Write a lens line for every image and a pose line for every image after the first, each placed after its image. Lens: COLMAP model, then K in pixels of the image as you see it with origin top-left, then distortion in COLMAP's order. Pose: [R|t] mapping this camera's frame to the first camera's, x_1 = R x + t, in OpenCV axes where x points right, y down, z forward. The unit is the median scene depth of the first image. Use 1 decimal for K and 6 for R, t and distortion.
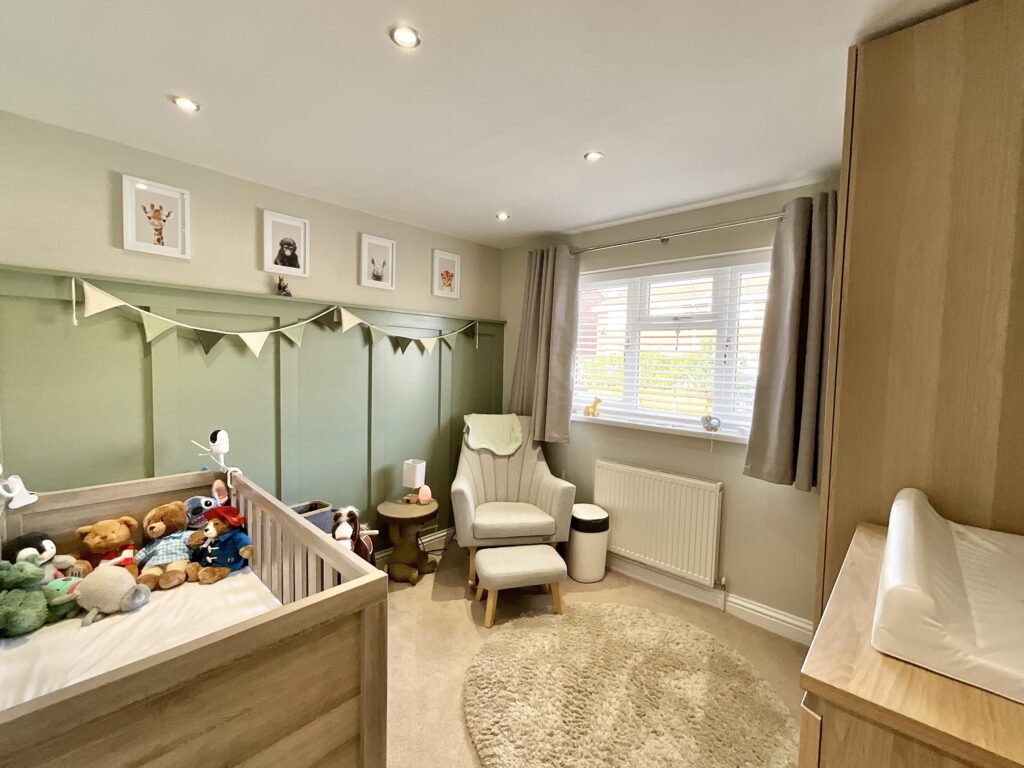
lens RADIAL K [[418.7, 0, 516.4], [0, 418.7, 382.7], [0, 0, 1]] dist [0.014693, 0.000027]
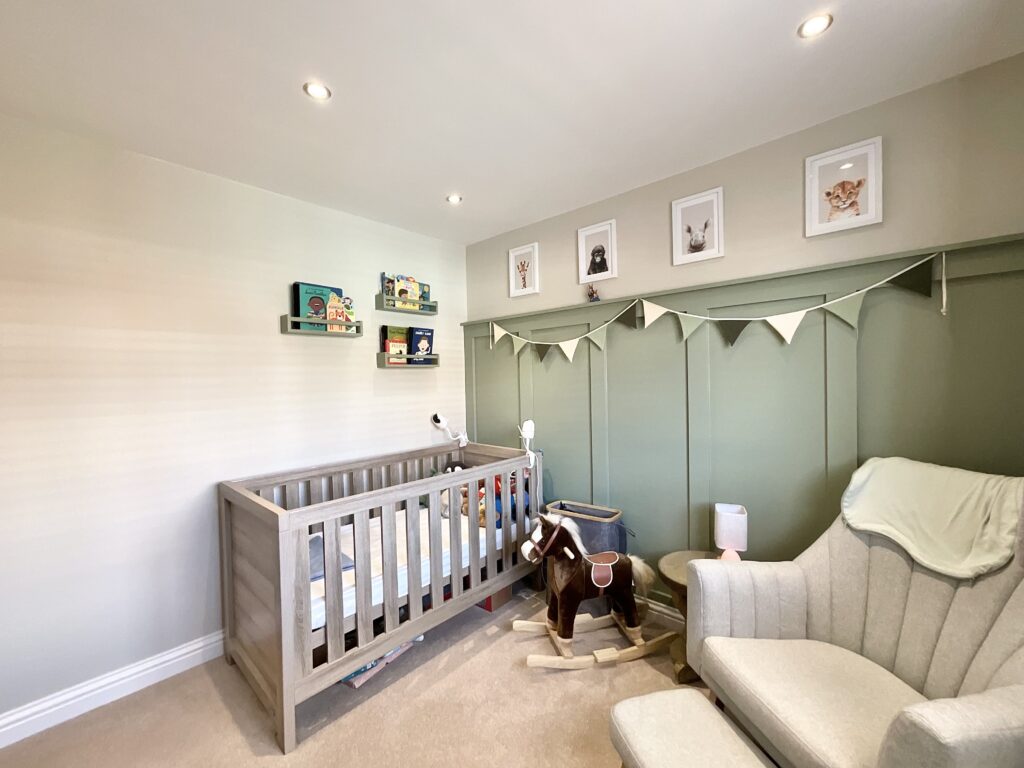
lens RADIAL K [[418.7, 0, 516.8], [0, 418.7, 383.8], [0, 0, 1]] dist [0.014693, 0.000027]
pose [[0.043201, -0.014012, -0.998968, 0.473543], [-0.035250, 0.999258, -0.015541, 0.020017], [0.998444, 0.035885, 0.042675, 0.760651]]
